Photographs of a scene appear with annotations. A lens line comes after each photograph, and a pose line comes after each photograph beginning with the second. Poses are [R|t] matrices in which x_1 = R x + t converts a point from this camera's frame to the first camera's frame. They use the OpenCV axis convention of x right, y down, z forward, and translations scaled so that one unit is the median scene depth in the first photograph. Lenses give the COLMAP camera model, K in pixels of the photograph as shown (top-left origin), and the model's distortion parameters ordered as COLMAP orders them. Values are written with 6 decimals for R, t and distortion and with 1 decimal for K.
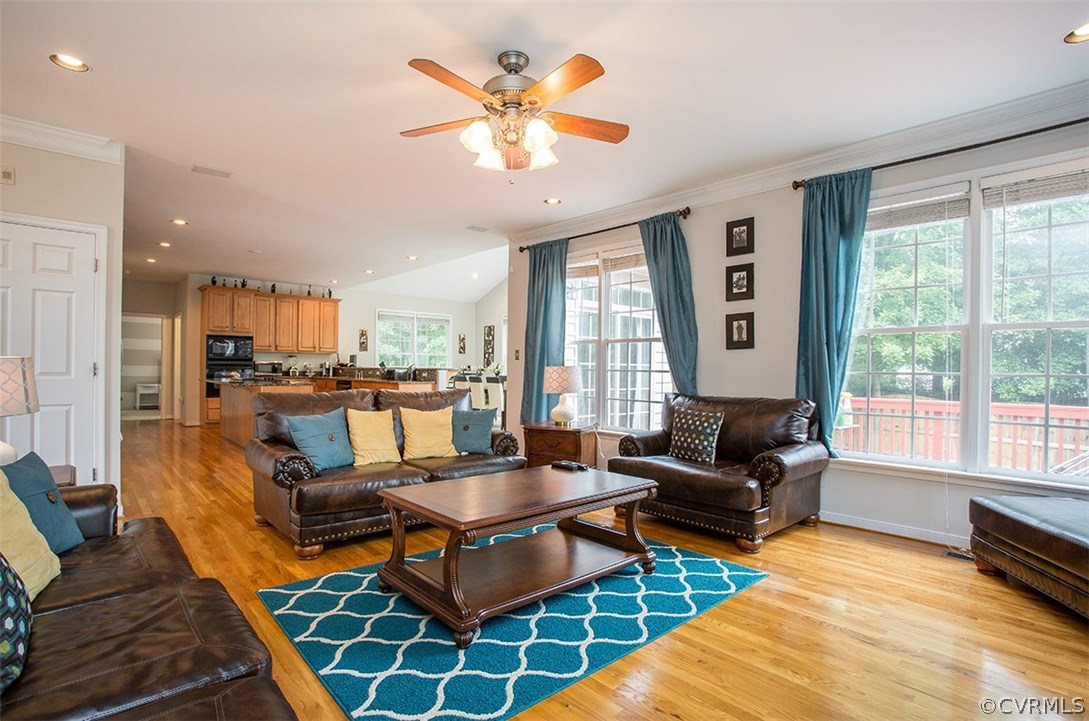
lens RADIAL K [[523.6, 0, 507.2], [0, 523.6, 363.5], [0, 0, 1]] dist [-0.040605, 0.000630]
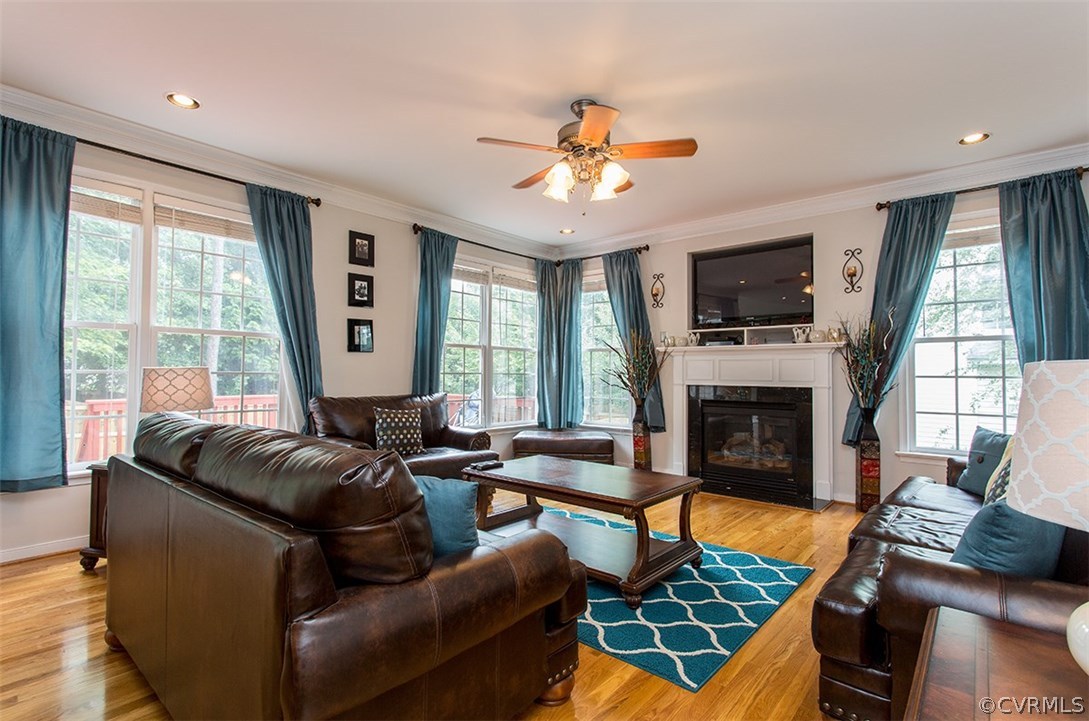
lens RADIAL K [[523.6, 0, 540.9], [0, 523.6, 367.1], [0, 0, 1]] dist [-0.040605, 0.000630]
pose [[-0.161343, 0.003563, 0.986892, -0.690519], [-0.016991, 0.999835, -0.006387, 0.004715], [-0.986752, -0.017799, -0.161255, 0.799550]]
